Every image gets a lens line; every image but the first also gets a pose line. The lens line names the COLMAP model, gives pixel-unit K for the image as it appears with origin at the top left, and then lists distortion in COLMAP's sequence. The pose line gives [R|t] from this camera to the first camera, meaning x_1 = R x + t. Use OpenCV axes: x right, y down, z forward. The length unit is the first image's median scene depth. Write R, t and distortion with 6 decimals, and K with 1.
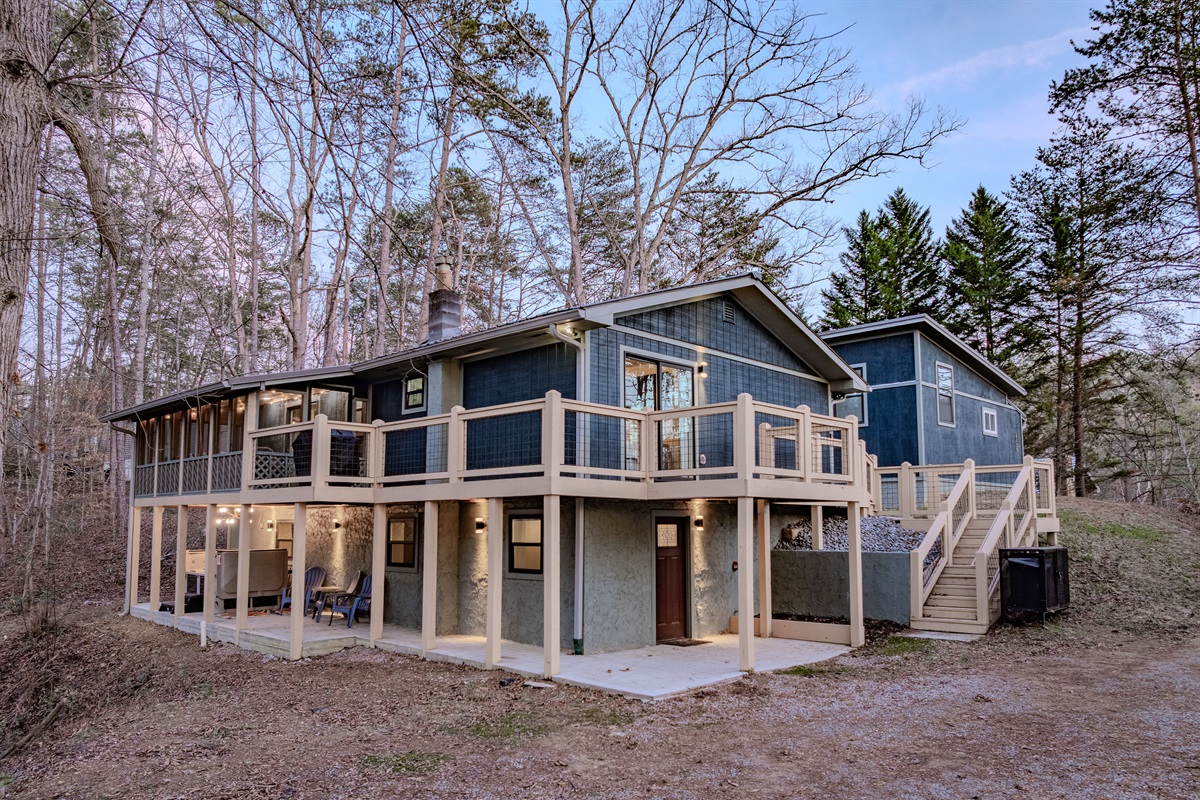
lens RADIAL K [[854.6, 0, 592.4], [0, 854.6, 402.4], [0, 0, 1]] dist [-0.044668, 0.024822]
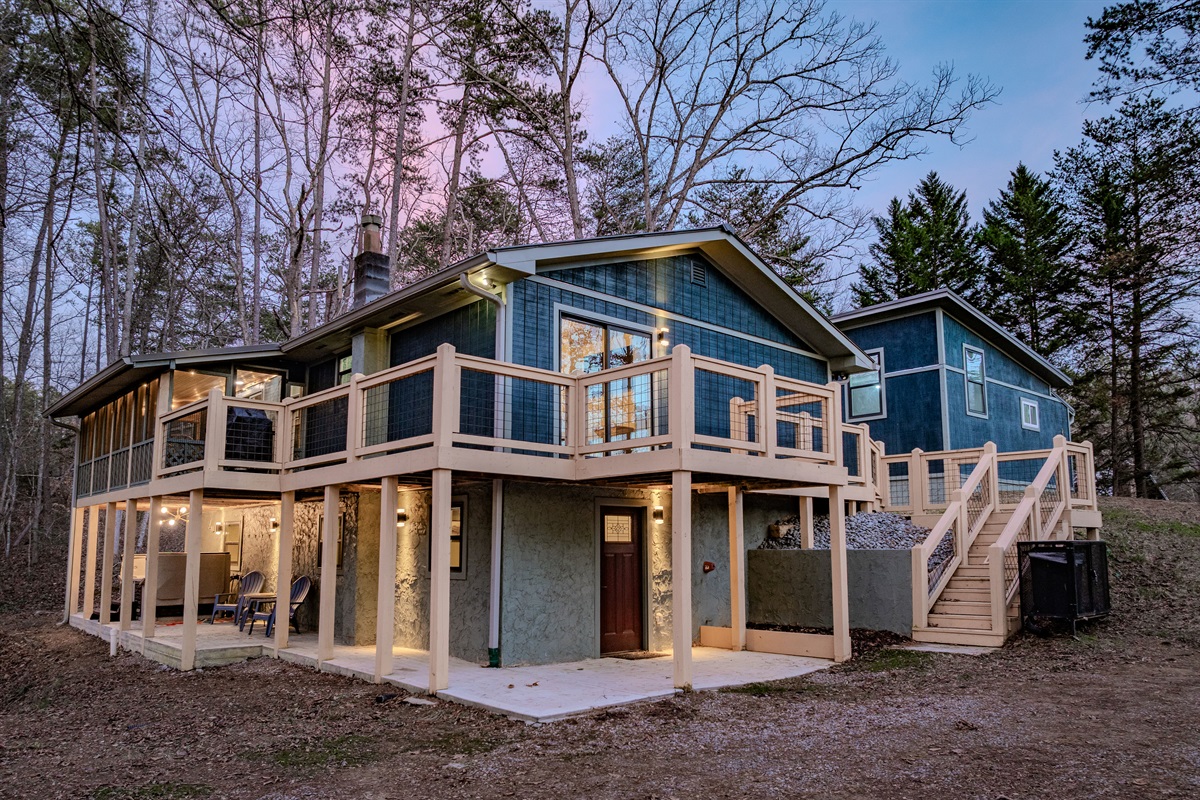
lens RADIAL K [[854.6, 0, 590.1], [0, 854.6, 405.6], [0, 0, 1]] dist [-0.044668, 0.024822]
pose [[0.997812, -0.011738, -0.065067, 0.096470], [0.010190, 0.999658, -0.024069, 0.044286], [0.065327, 0.023353, 0.997591, 0.122272]]
